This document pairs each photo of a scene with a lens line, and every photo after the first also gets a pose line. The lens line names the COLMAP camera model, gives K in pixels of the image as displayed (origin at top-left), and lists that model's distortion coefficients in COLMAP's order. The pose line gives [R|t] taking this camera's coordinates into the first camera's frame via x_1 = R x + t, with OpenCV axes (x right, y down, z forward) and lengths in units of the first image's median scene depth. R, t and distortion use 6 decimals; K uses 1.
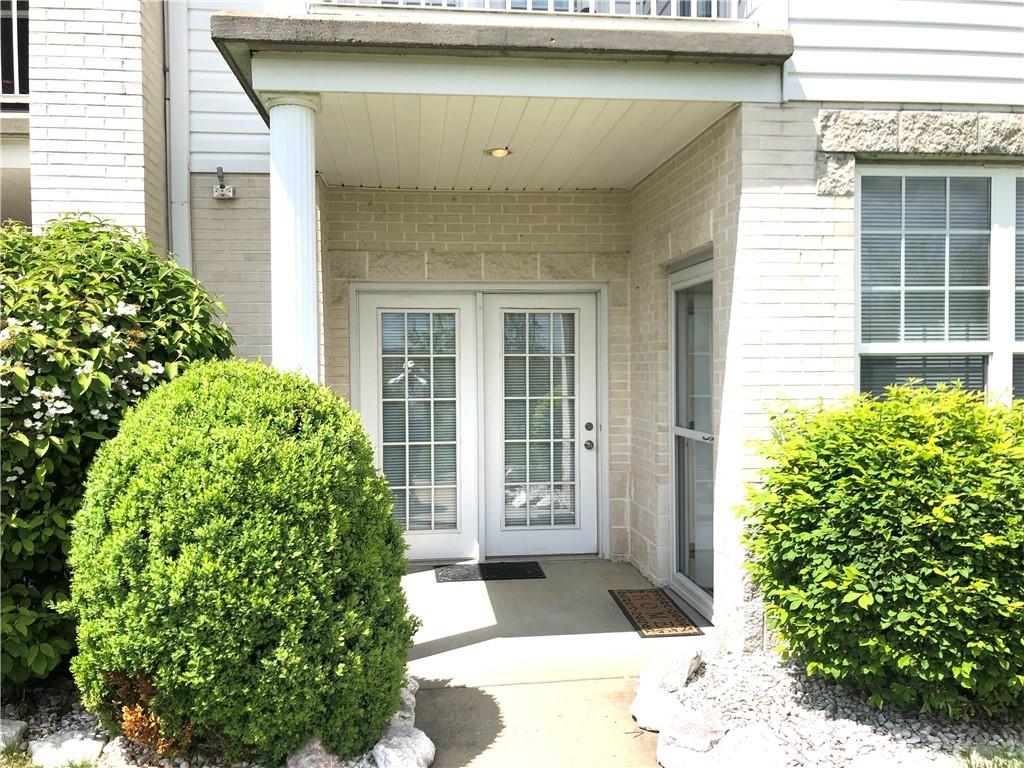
lens RADIAL K [[831.9, 0, 512.0], [0, 831.9, 384.0], [0, 0, 1]] dist [0.024995, 0.000140]
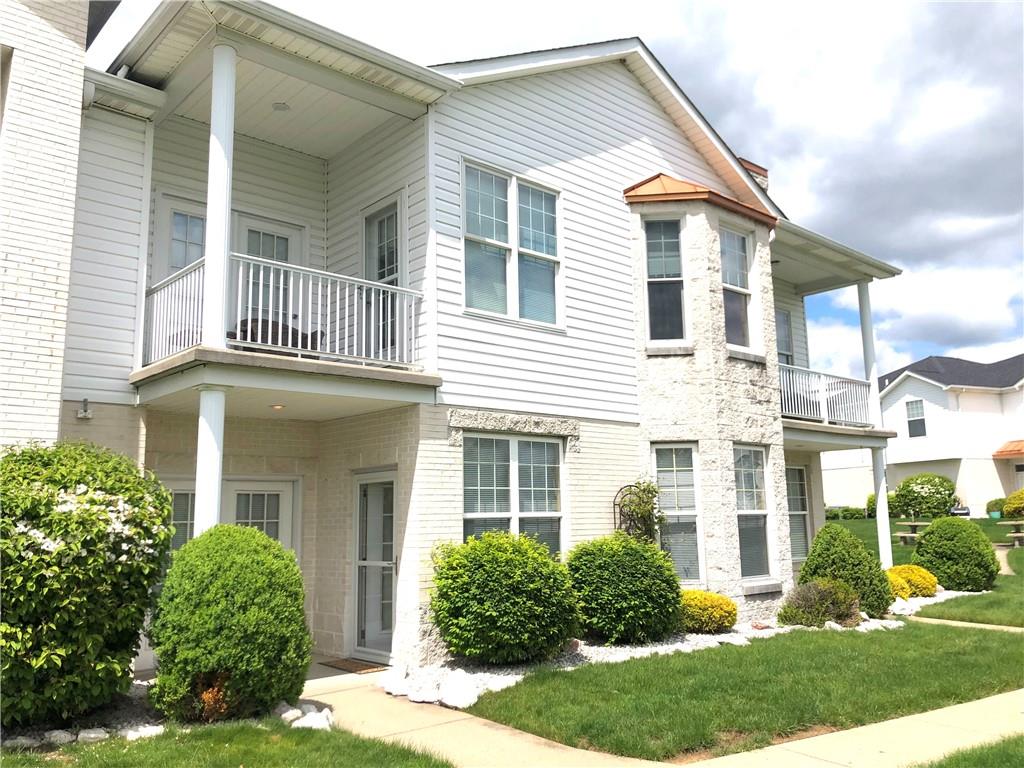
lens RADIAL K [[835.6, 0, 510.3], [0, 835.6, 383.0], [0, 0, 1]] dist [-0.007439, -0.003588]
pose [[0.813254, 0.083453, 0.575894, -0.780793], [0.031171, 0.981994, -0.186320, 0.027464], [-0.581074, 0.169477, 0.796009, -0.872811]]
